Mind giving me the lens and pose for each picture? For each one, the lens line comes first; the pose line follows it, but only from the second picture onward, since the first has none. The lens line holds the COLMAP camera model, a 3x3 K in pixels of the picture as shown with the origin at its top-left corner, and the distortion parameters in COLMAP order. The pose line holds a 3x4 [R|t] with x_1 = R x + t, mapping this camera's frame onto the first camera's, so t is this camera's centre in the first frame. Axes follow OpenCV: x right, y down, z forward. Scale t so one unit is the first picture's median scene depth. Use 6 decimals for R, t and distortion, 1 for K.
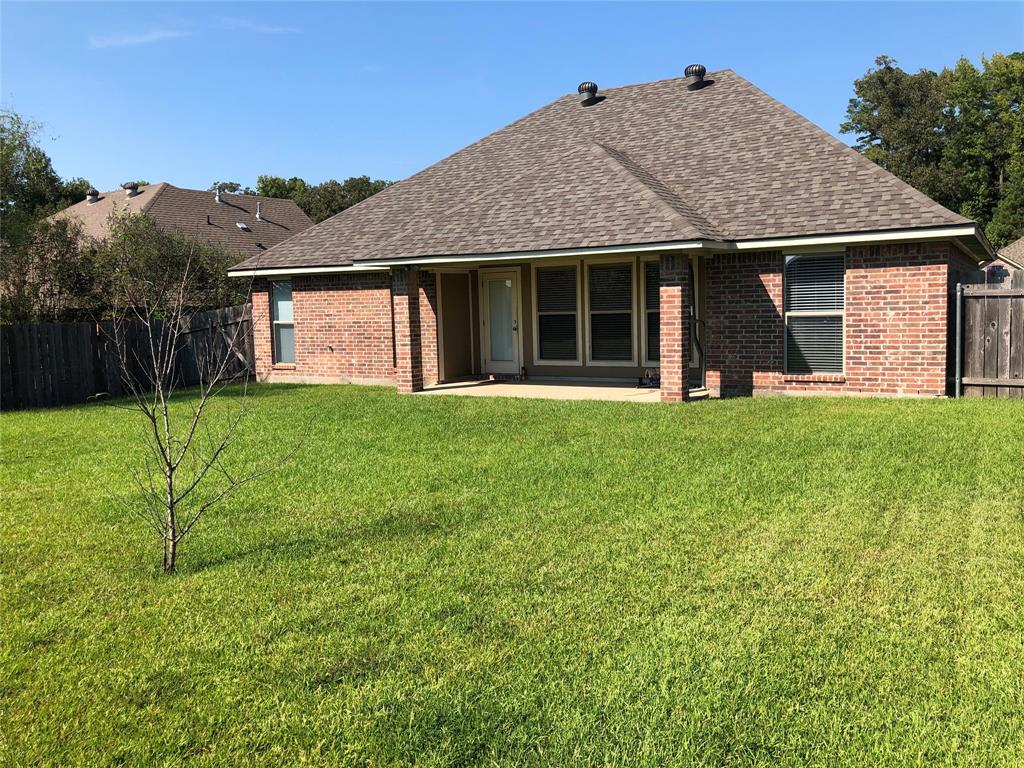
lens RADIAL K [[835.3, 0, 522.9], [0, 835.3, 370.9], [0, 0, 1]] dist [0.083128, -0.175554]
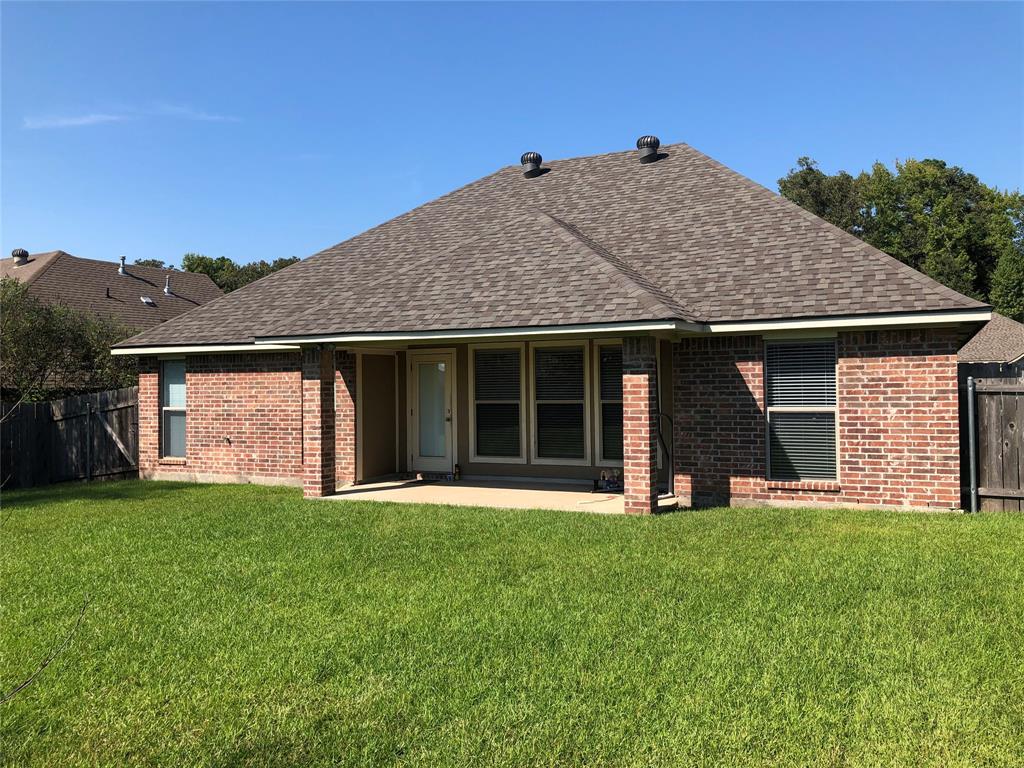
lens RADIAL K [[835.3, 0, 522.9], [0, 835.3, 370.9], [0, 0, 1]] dist [0.083128, -0.175554]
pose [[0.996545, 0.016853, 0.081326, -0.004201], [-0.008494, 0.994742, -0.102061, -0.015837], [-0.082619, 0.101018, 0.991448, 0.160394]]
